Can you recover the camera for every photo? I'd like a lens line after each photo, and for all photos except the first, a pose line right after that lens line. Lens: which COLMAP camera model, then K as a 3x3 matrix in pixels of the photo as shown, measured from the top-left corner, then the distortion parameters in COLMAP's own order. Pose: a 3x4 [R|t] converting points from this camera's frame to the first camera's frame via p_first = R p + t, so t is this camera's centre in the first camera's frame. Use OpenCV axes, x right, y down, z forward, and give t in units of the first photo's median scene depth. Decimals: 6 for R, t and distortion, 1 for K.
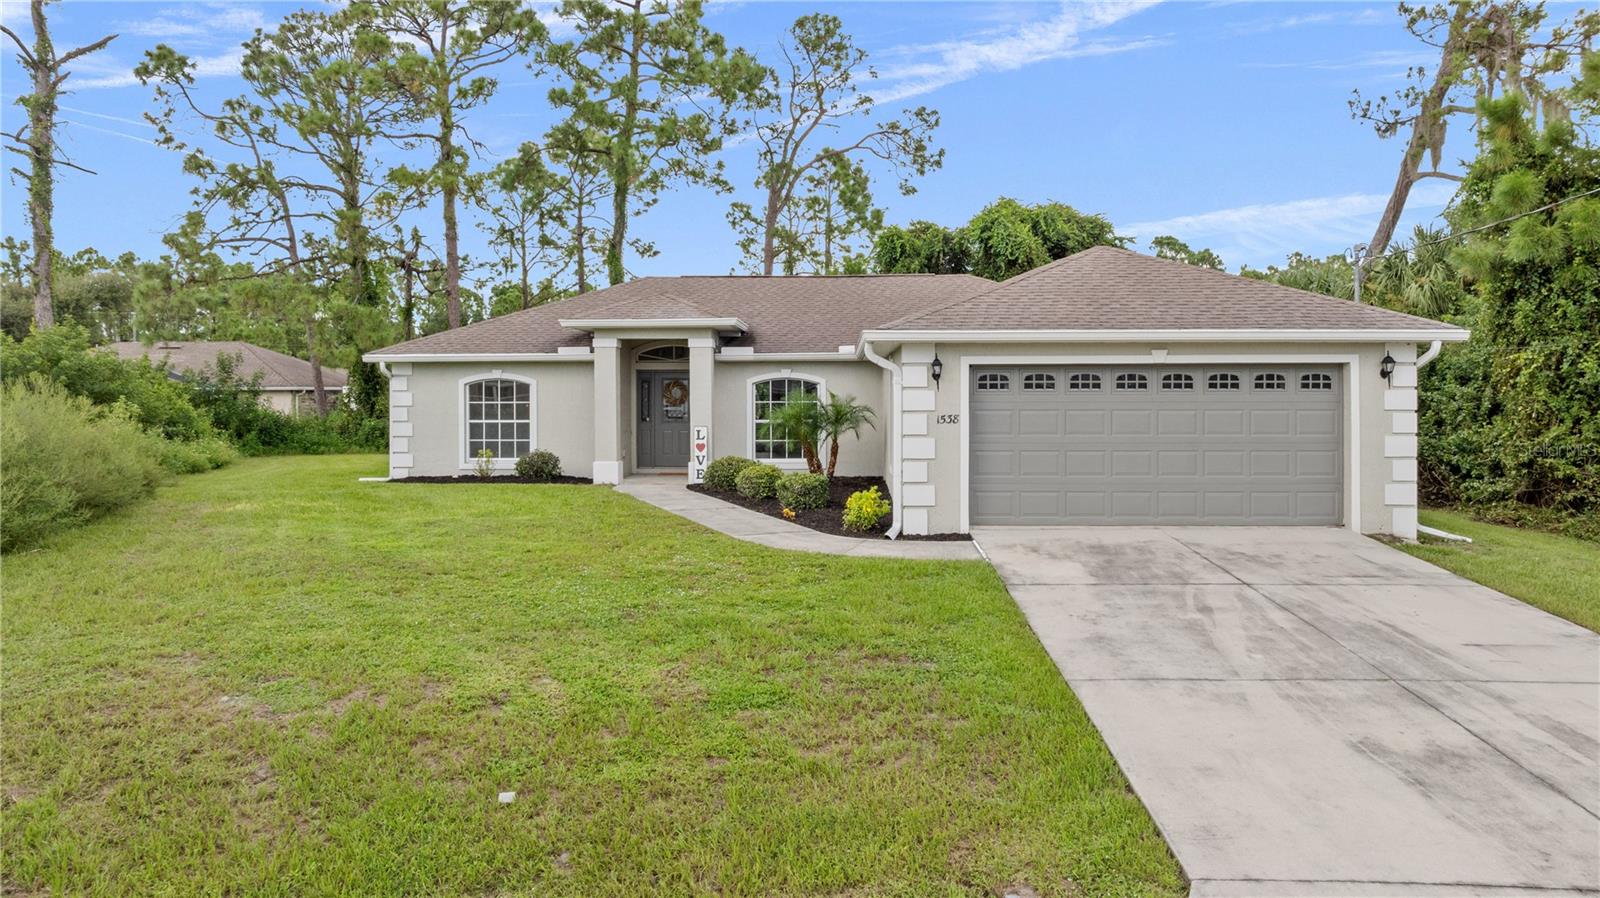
lens RADIAL K [[1103.4, 0, 800.0], [0, 1103.4, 449.0], [0, 0, 1]] dist [-0.073829, 0.083524]
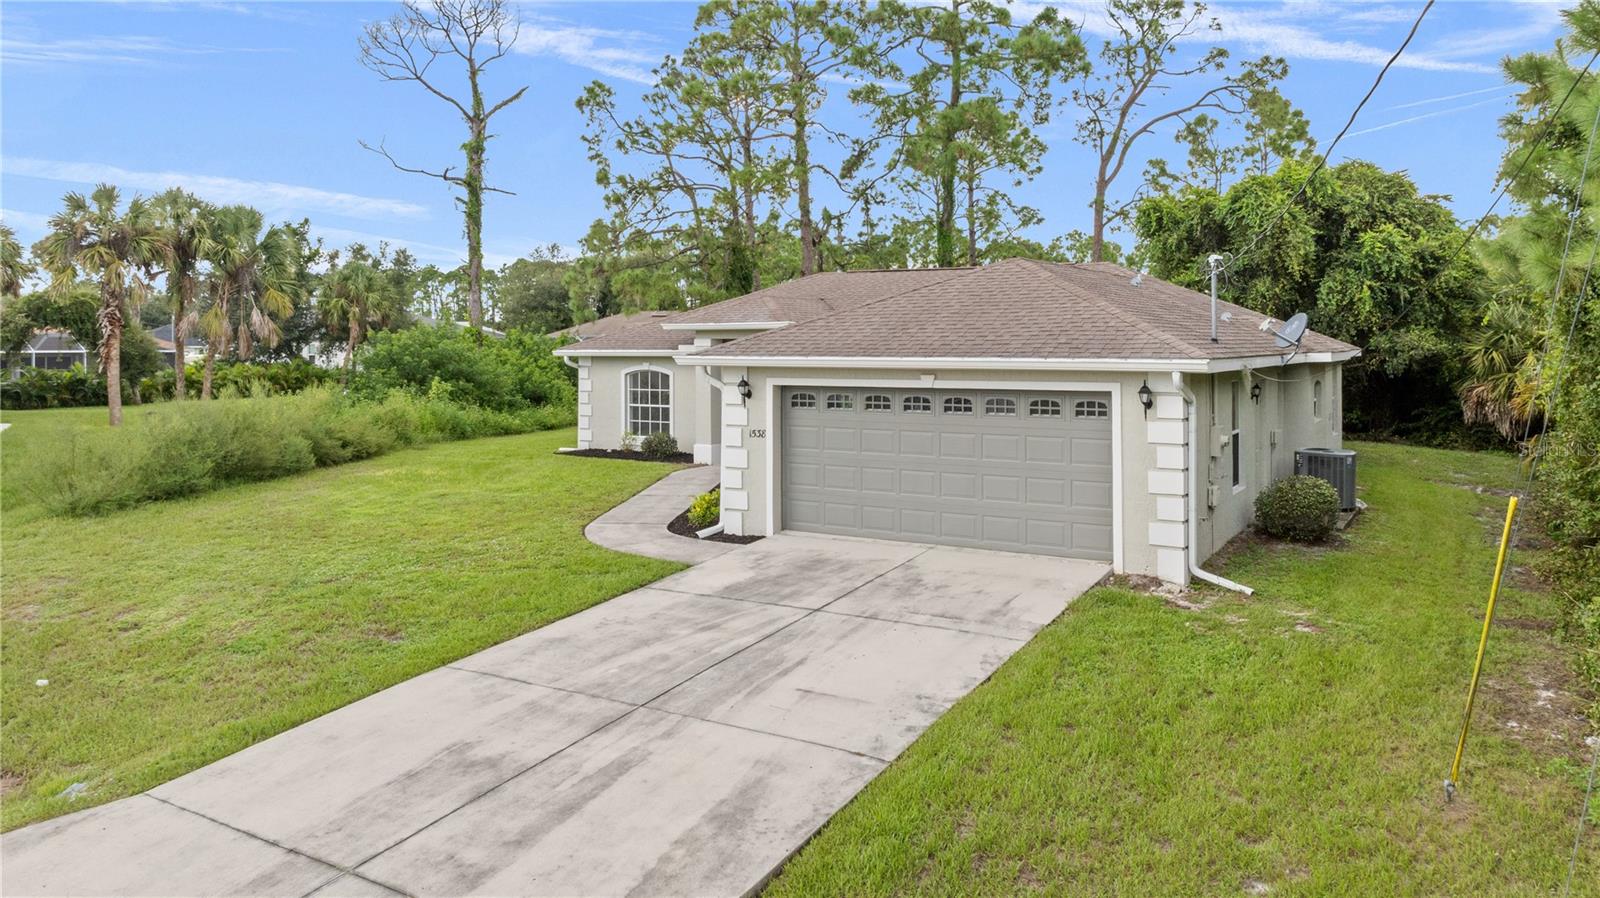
lens RADIAL K [[1107.8, 0, 799.6], [0, 1107.8, 359.9], [0, 0, 1]] dist [-0.009789, -0.003345]
pose [[0.882134, 0.007697, -0.470936, 0.437343], [-0.024161, 0.999290, -0.028925, -0.043863], [0.470379, 0.036894, 0.881693, 0.010531]]
